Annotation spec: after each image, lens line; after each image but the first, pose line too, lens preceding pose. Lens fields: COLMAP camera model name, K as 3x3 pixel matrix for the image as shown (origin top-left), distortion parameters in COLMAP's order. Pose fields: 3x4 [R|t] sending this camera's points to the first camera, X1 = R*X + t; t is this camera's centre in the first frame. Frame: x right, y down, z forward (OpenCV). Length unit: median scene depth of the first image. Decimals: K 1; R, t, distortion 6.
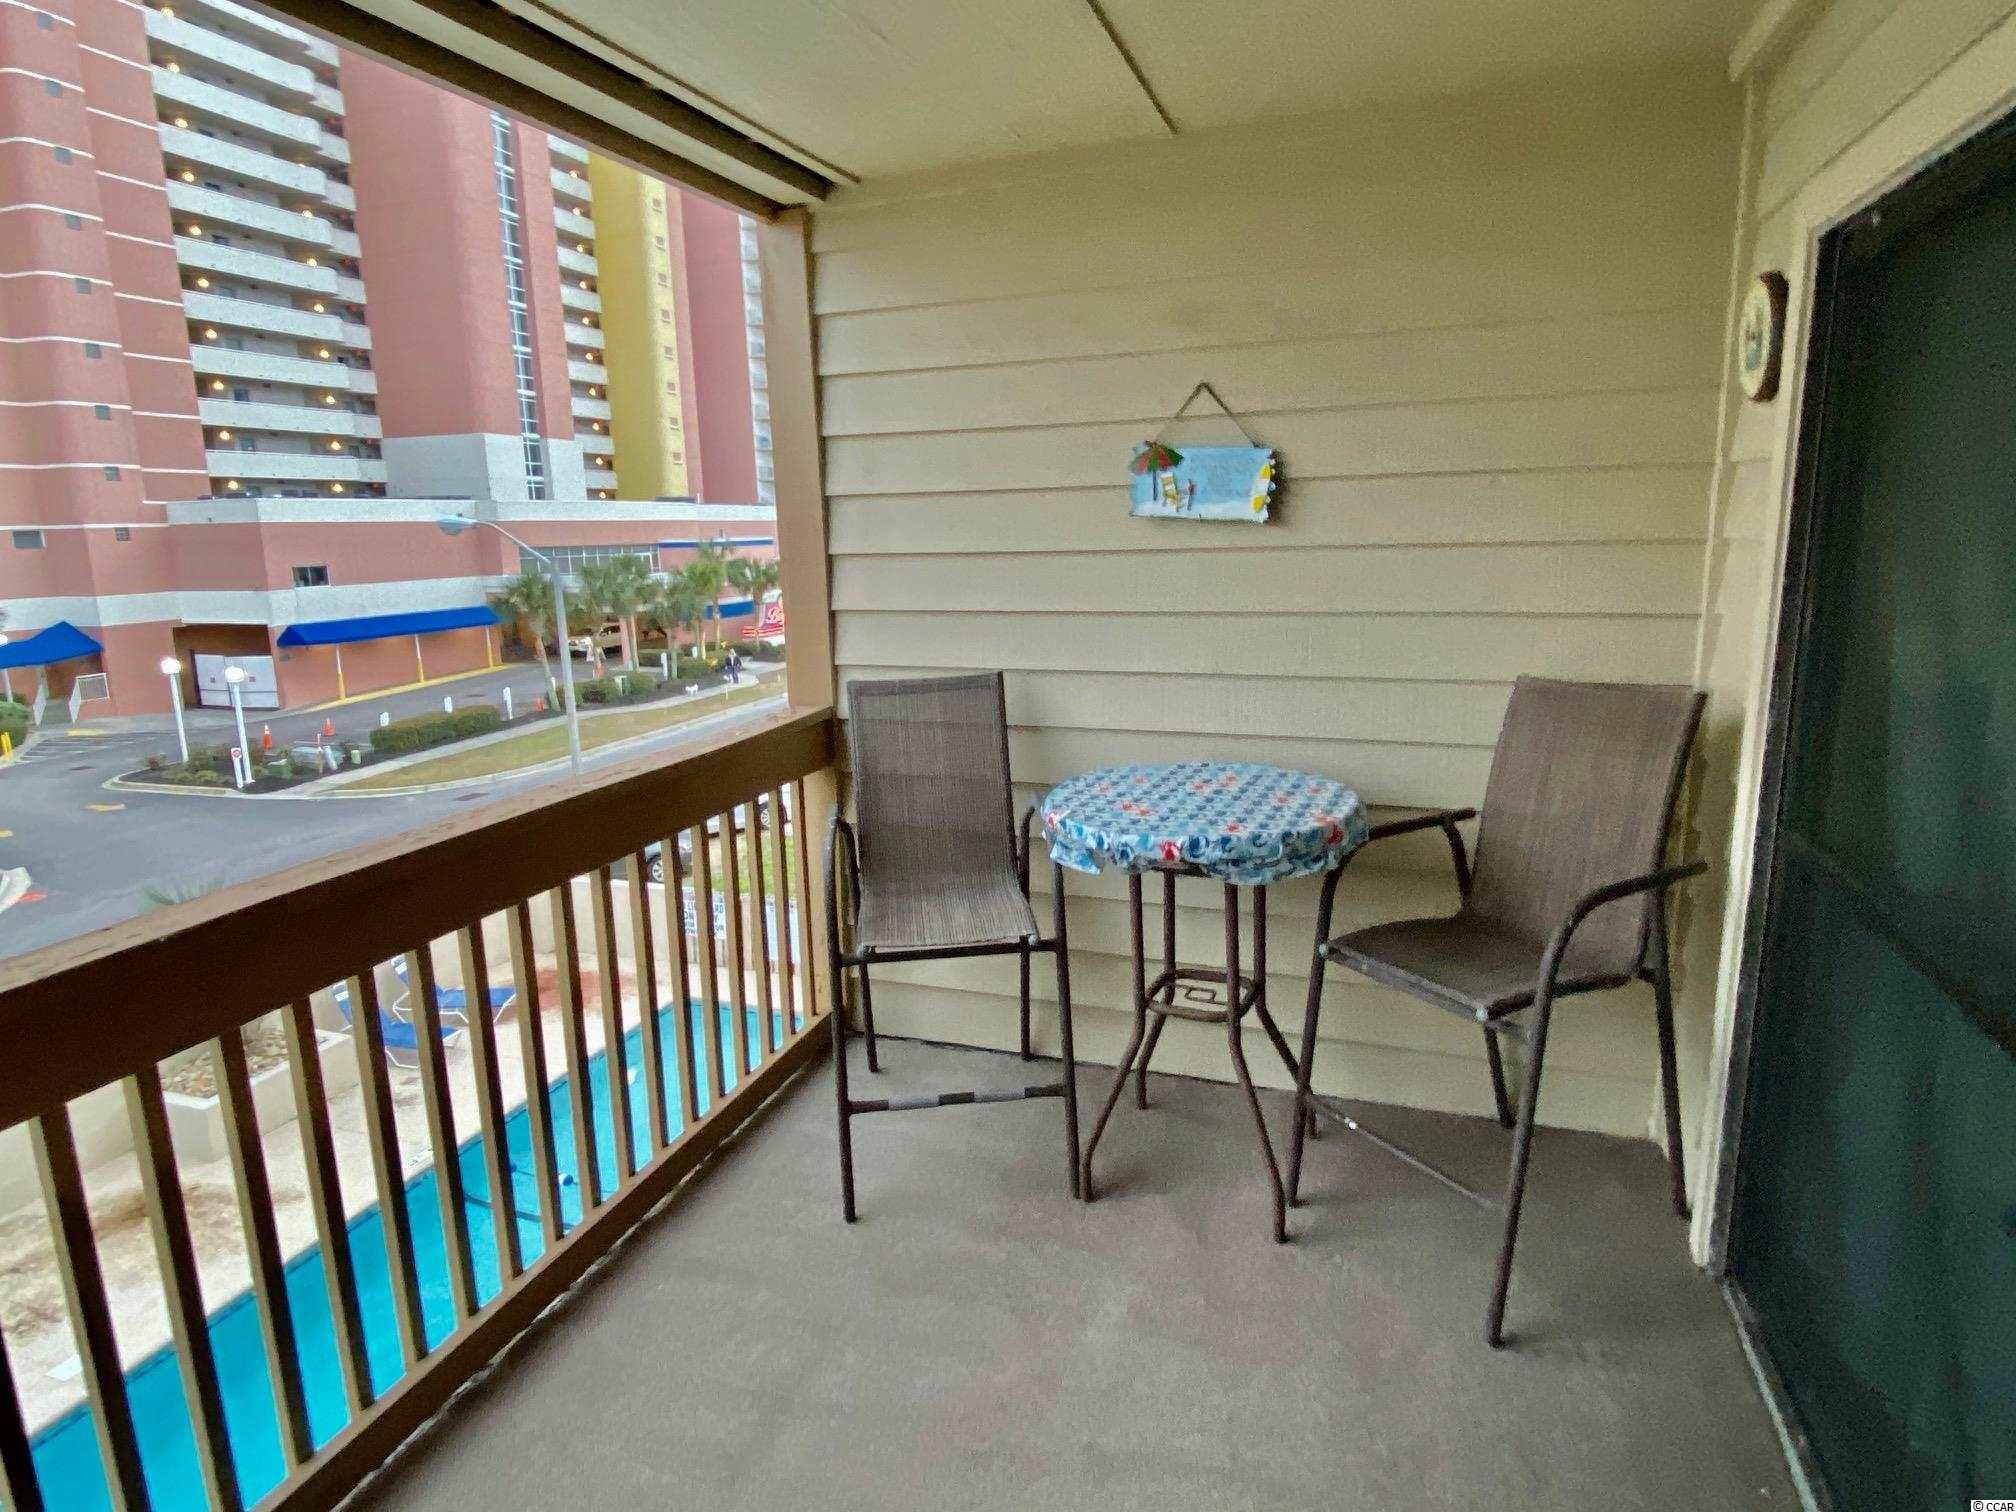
lens RADIAL K [[1114.6, 0, 1008.0], [0, 1114.6, 756.0], [0, 0, 1]] dist [0.092861, -0.082338]
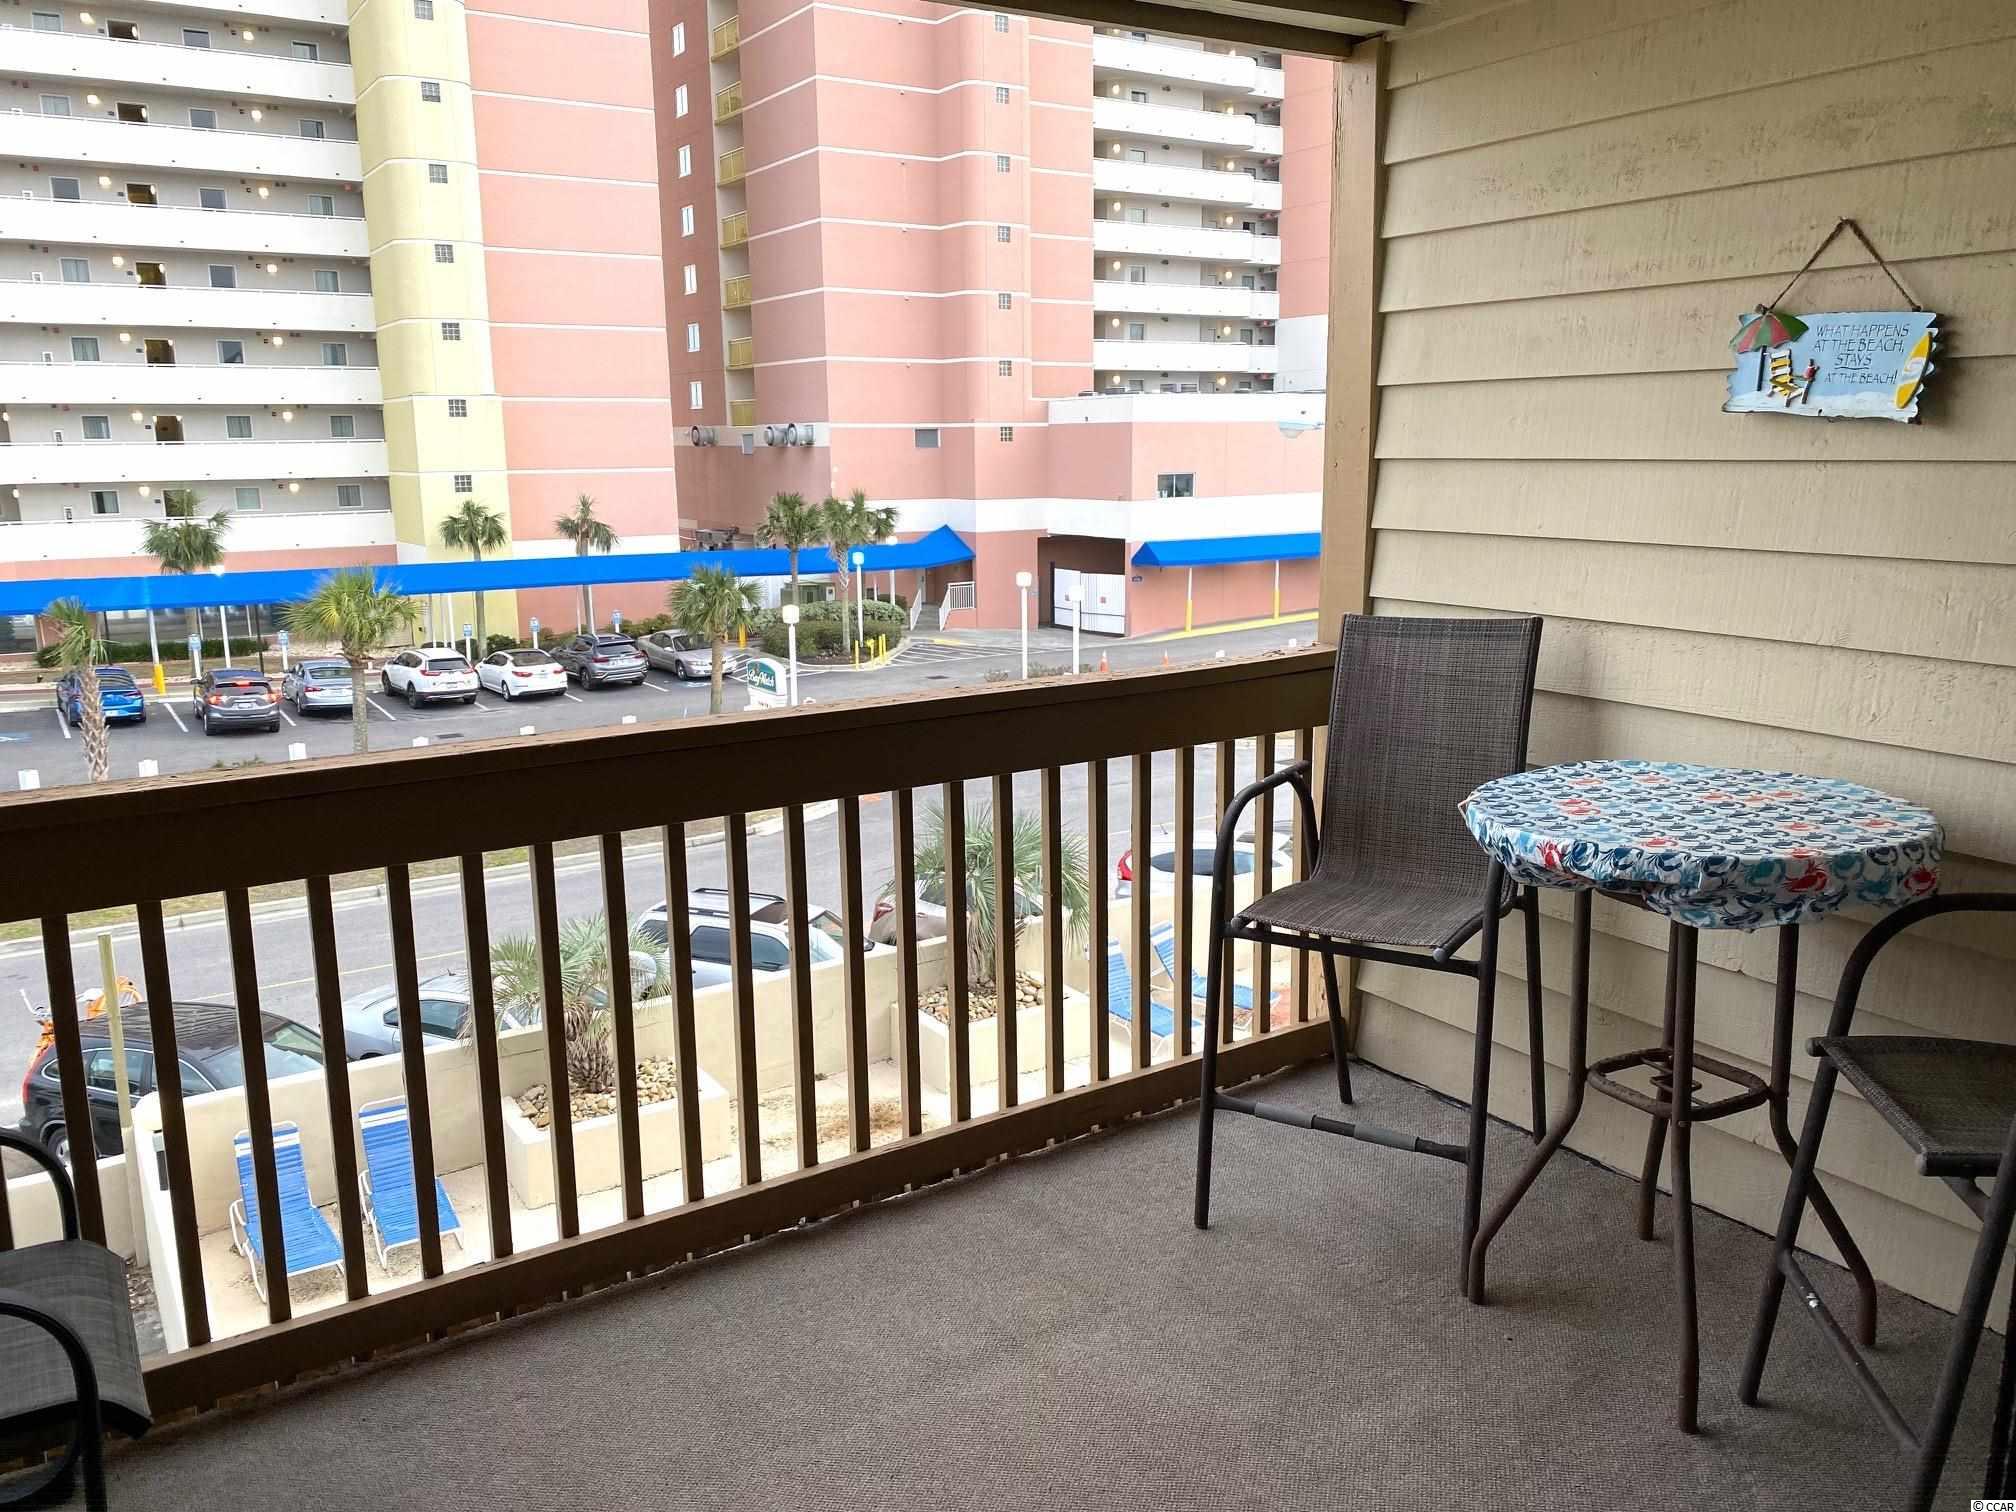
lens RADIAL K [[1546.7, 0, 1007.0], [0, 1546.7, 778.8], [0, 0, 1]] dist [0.013170, -0.004135]
pose [[0.793025, 0.144330, -0.591845, 0.315920], [-0.130847, 0.989209, 0.065909, 0.008629], [0.594972, 0.025173, 0.803352, -0.044615]]
